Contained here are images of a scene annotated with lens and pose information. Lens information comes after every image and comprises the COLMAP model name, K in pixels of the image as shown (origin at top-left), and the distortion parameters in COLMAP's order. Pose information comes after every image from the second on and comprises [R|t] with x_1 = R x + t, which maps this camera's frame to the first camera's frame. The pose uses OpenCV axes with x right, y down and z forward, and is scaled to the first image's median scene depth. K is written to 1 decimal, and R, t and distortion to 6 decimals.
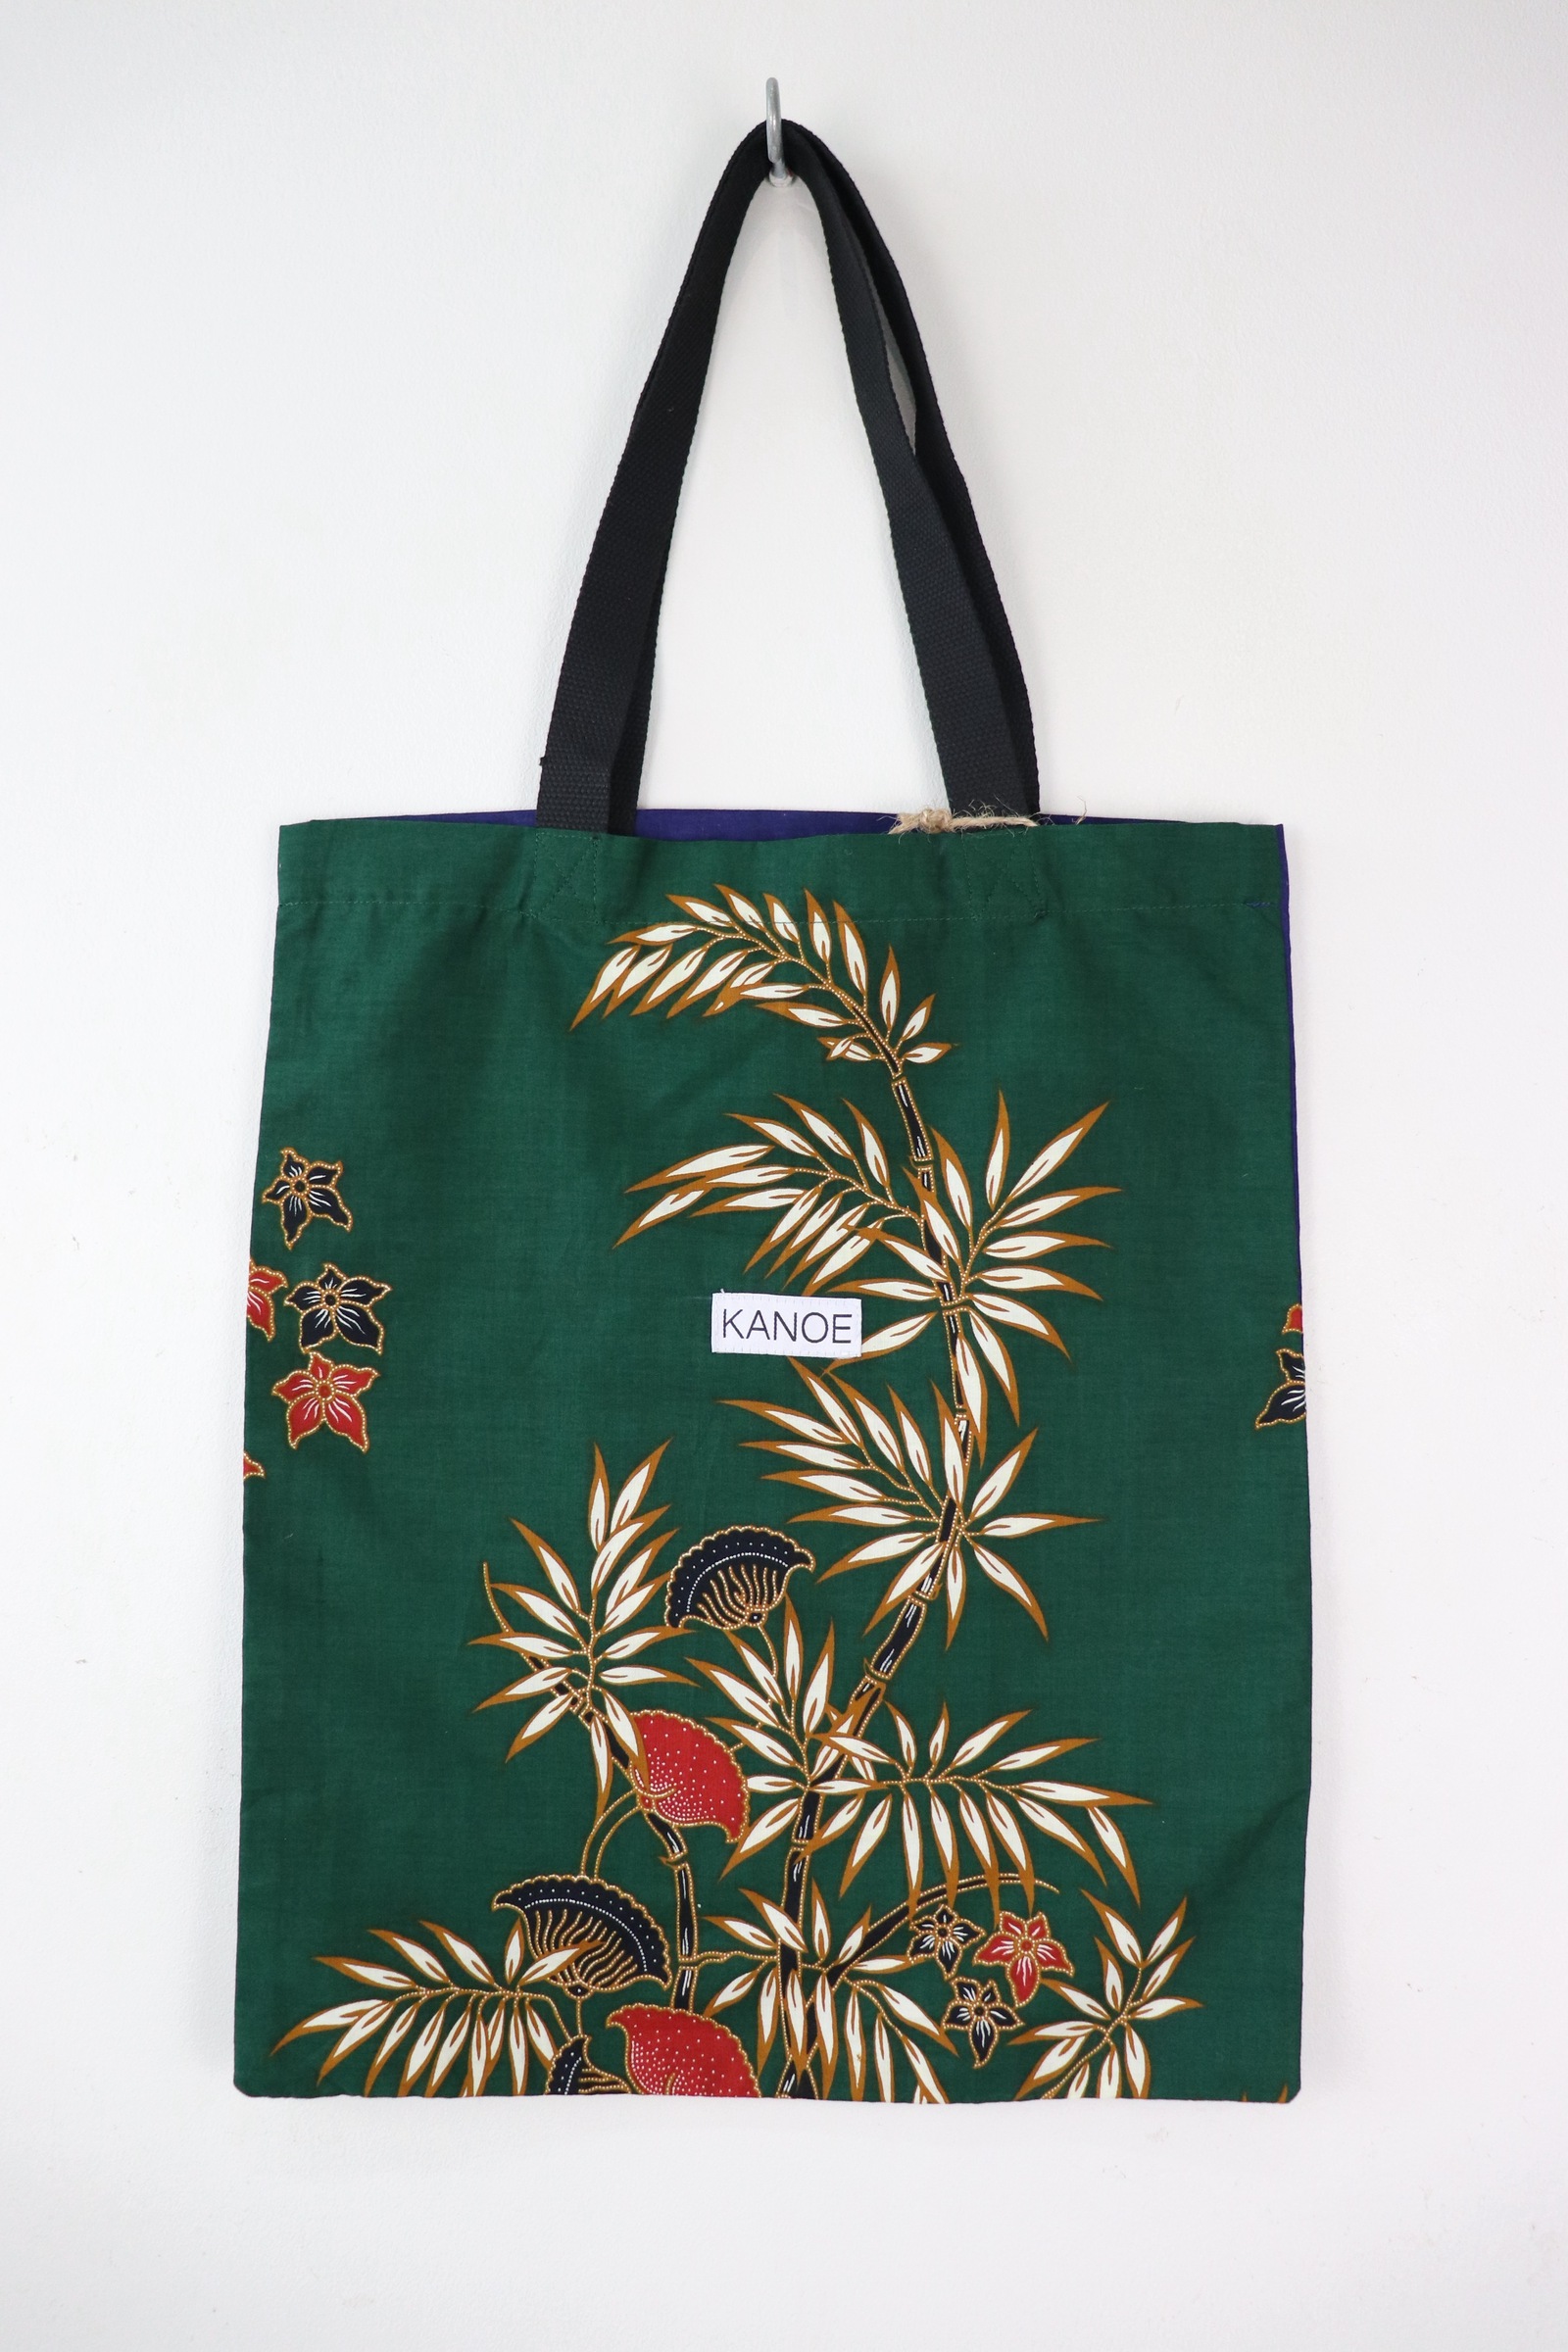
lens RADIAL K [[1970.0, 0, 765.1], [0, 1970.0, 1175.7], [0, 0, 1]] dist [-0.095880, 0.013219]
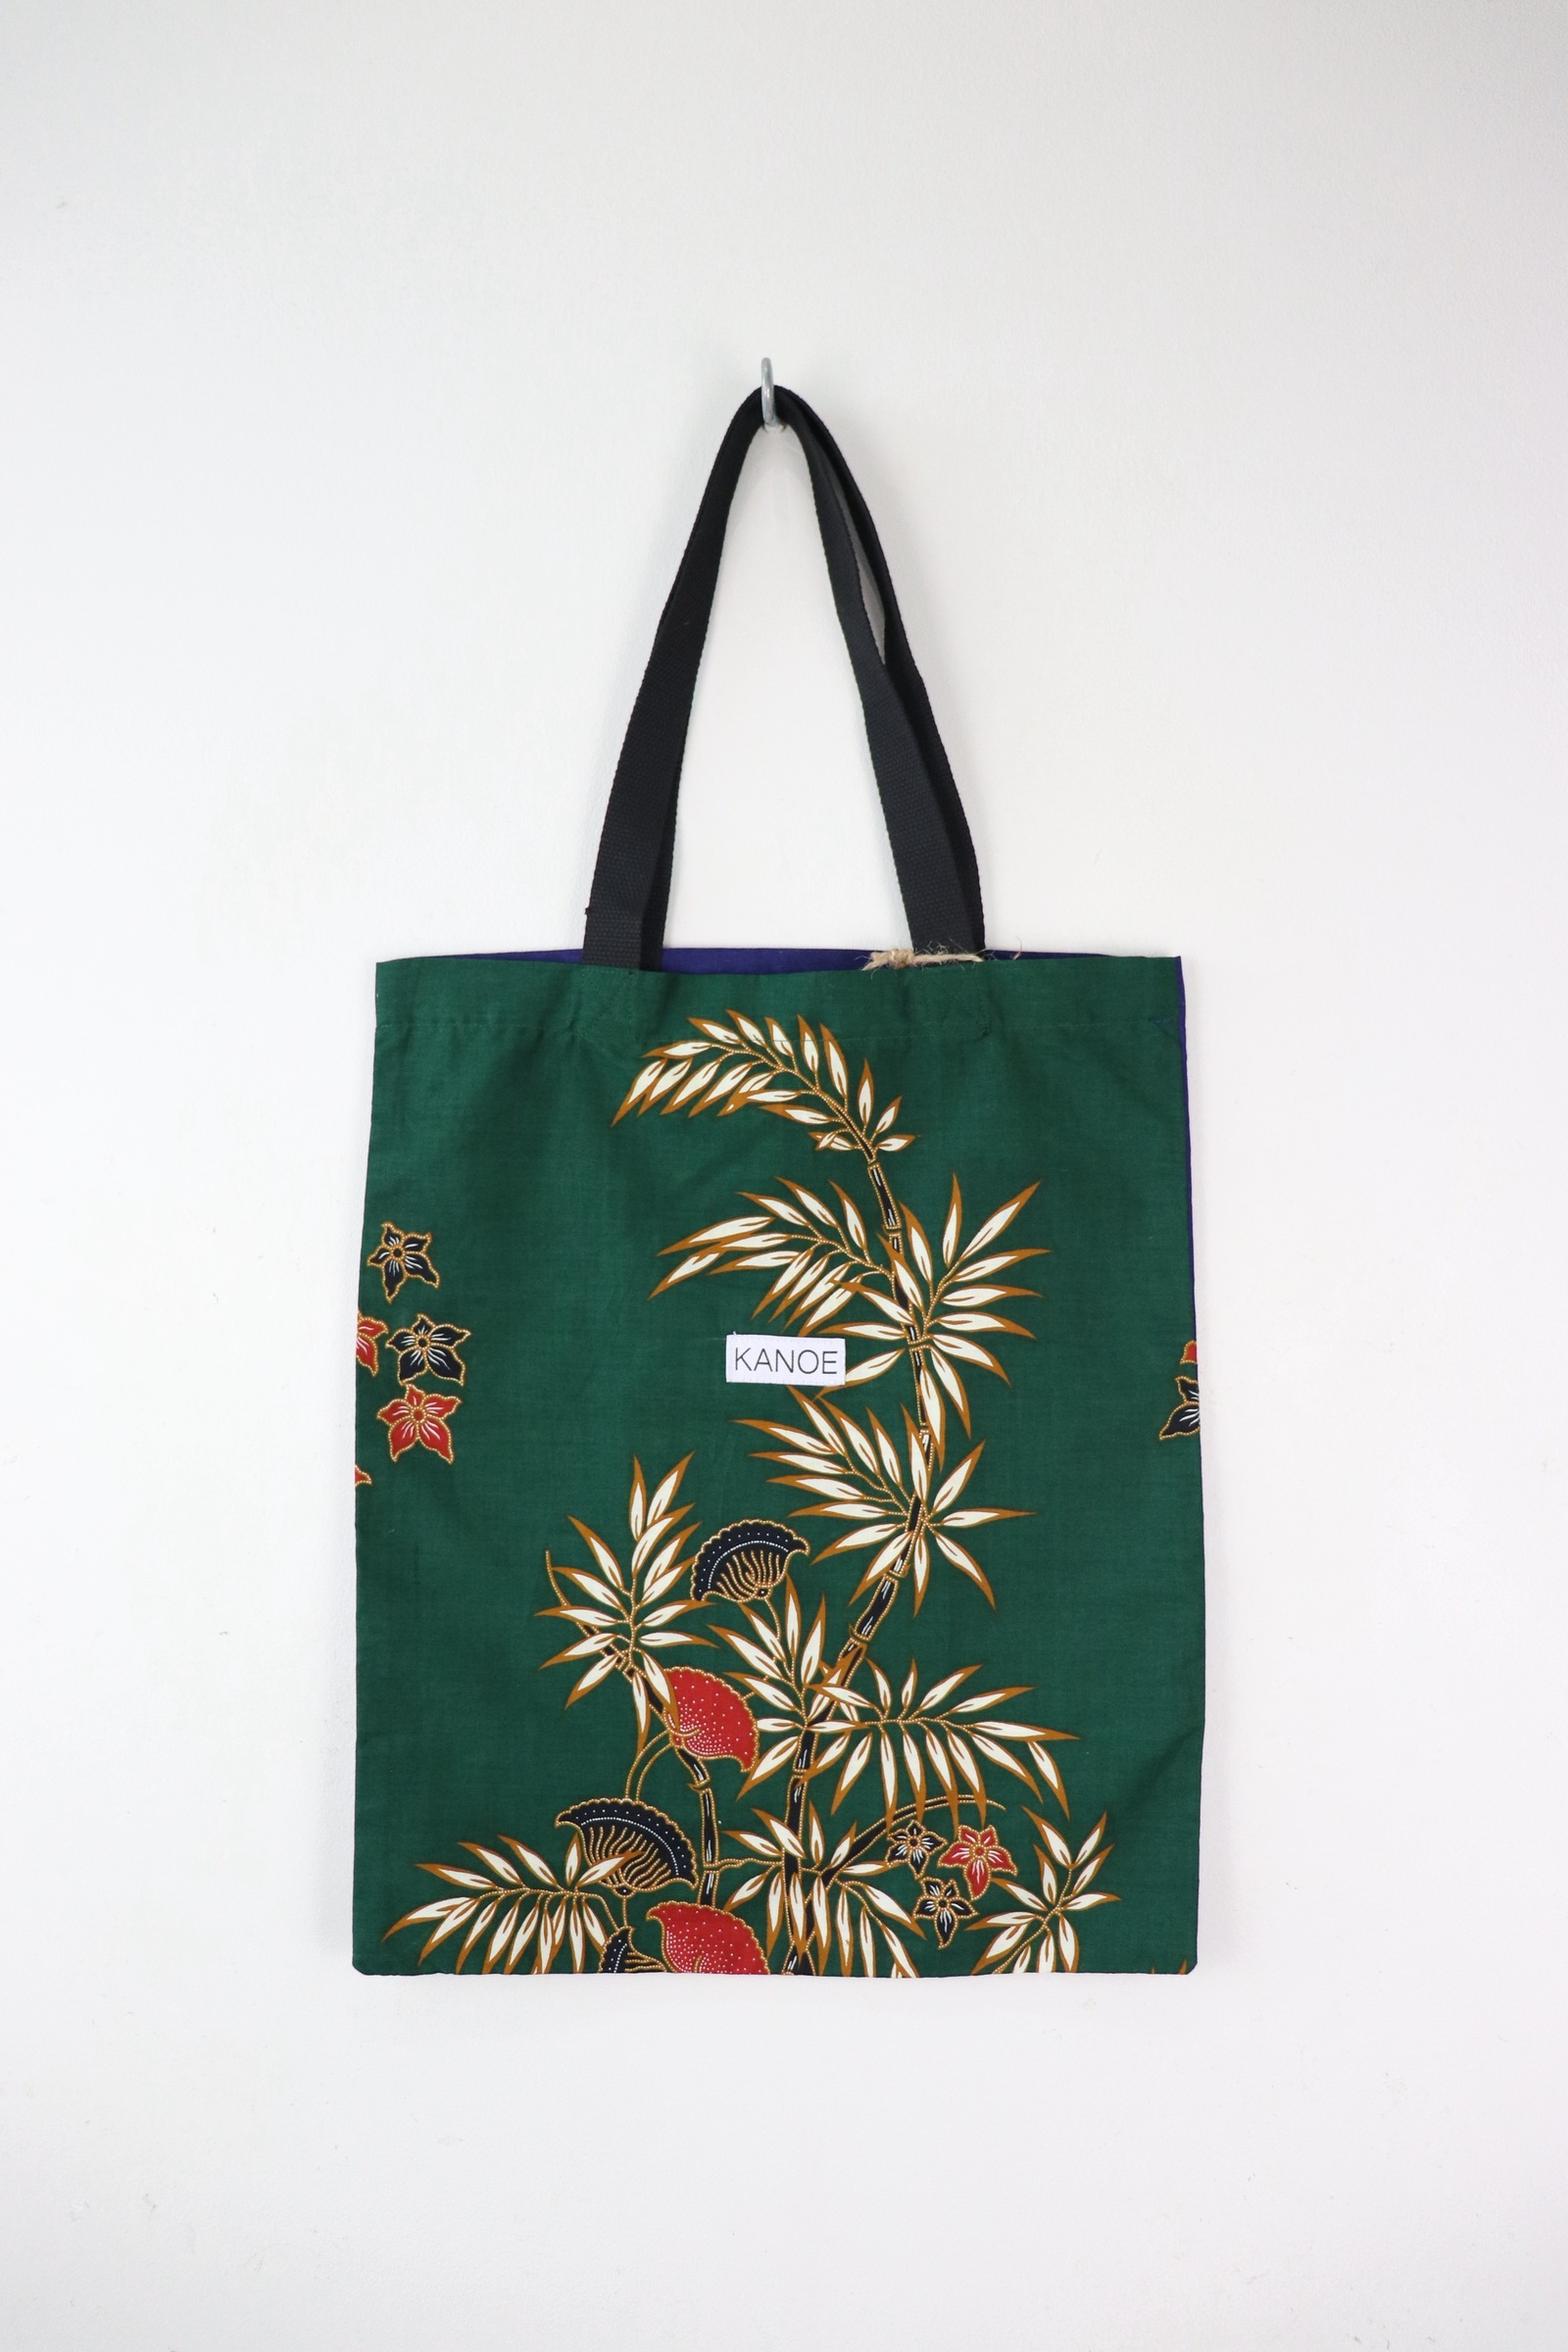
lens RADIAL K [[1970.0, 0, 741.3], [0, 1970.0, 1201.8], [0, 0, 1]] dist [-0.095880, 0.013219]
pose [[0.999877, -0.007966, -0.013535, 0.000361], [0.007853, 0.999934, -0.008376, -0.015298], [0.013601, 0.008268, 0.999873, -0.261999]]
